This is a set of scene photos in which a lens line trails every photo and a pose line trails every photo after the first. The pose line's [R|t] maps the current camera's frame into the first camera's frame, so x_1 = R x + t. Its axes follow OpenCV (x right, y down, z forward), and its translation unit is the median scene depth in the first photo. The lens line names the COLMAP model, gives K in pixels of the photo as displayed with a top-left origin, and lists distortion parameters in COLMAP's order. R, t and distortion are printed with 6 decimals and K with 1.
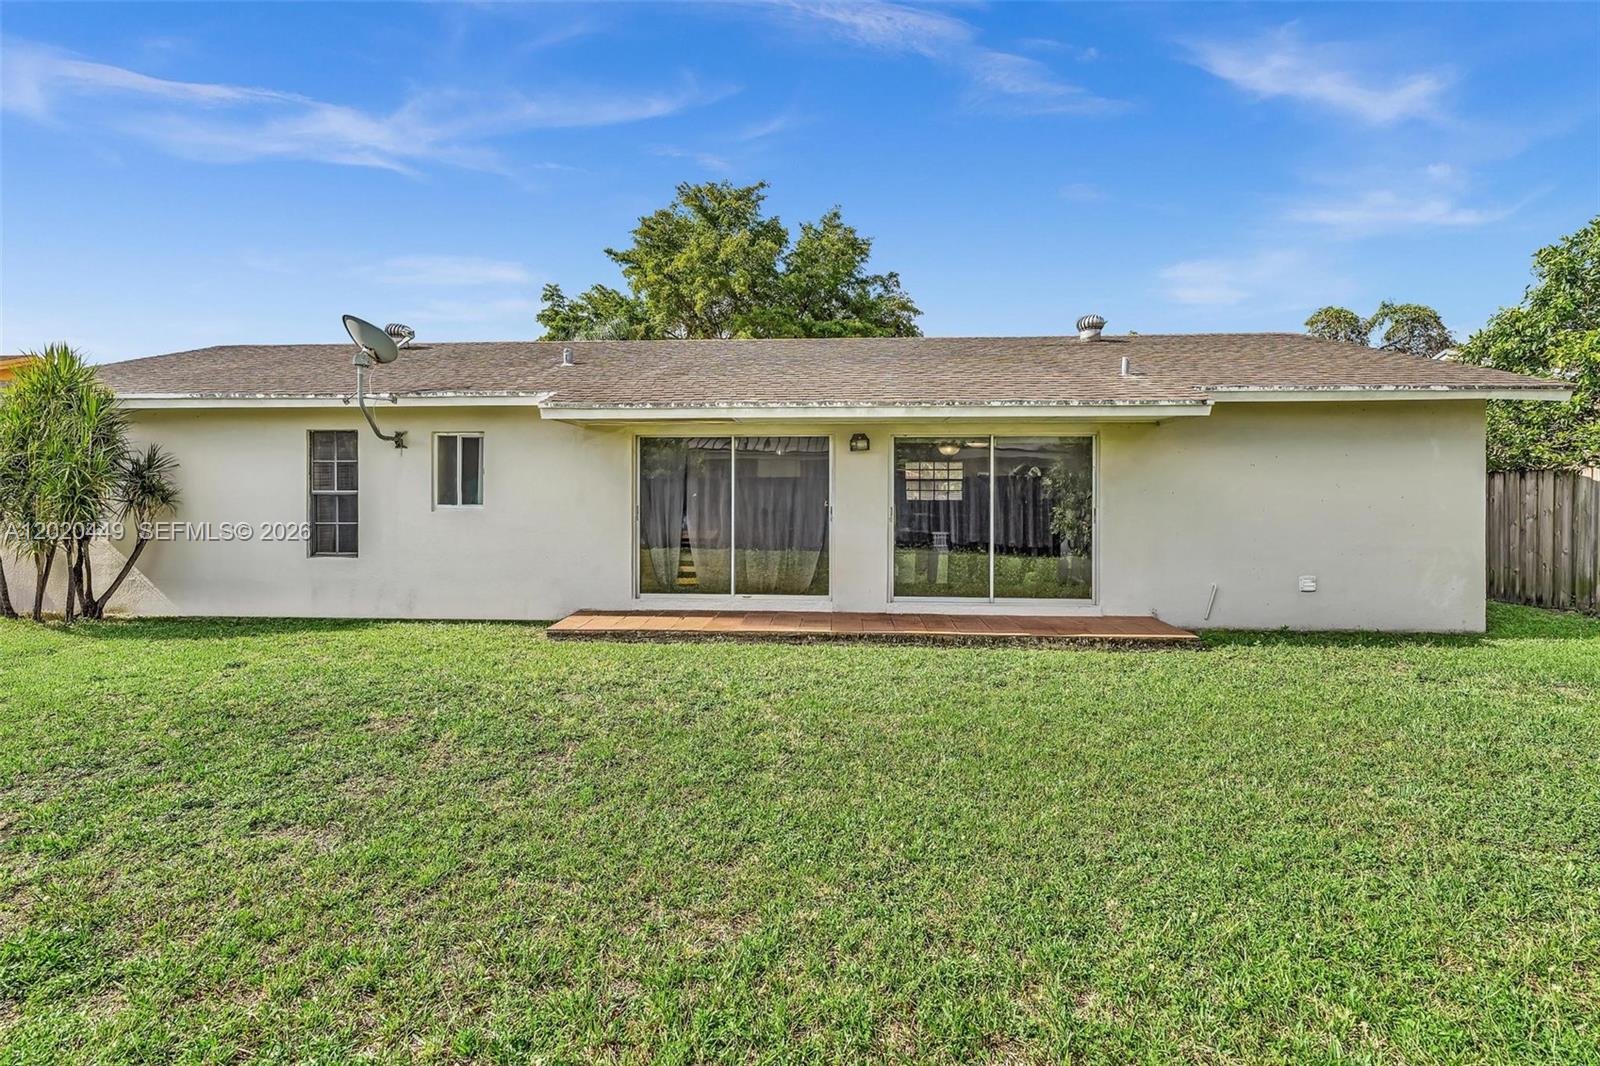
lens RADIAL K [[736.6, 0, 785.8], [0, 736.6, 513.0], [0, 0, 1]] dist [-0.002762, -0.000512]
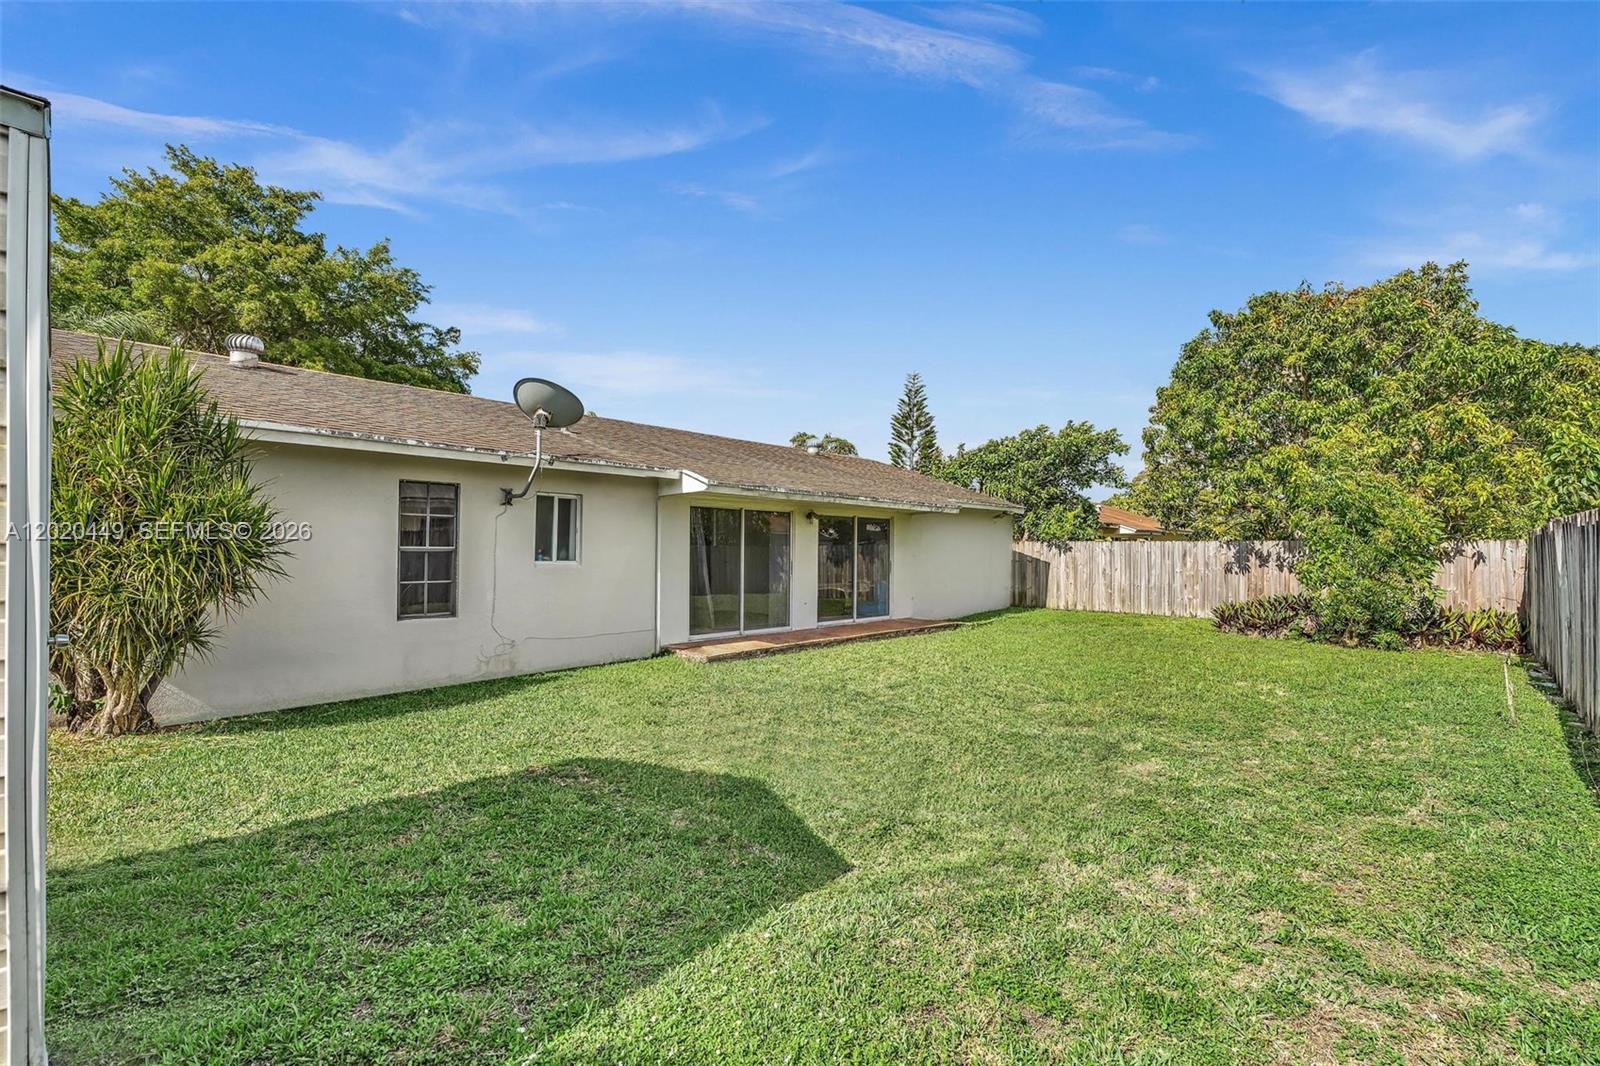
lens RADIAL K [[728.7, 0, 800.5], [0, 728.7, 549.5], [0, 0, 1]] dist [-0.001254, -0.000257]
pose [[0.626911, 0.003008, 0.779085, -1.044491], [0.016161, 0.999727, -0.016864, -0.003742], [-0.778923, 0.023163, 0.626692, 0.059867]]
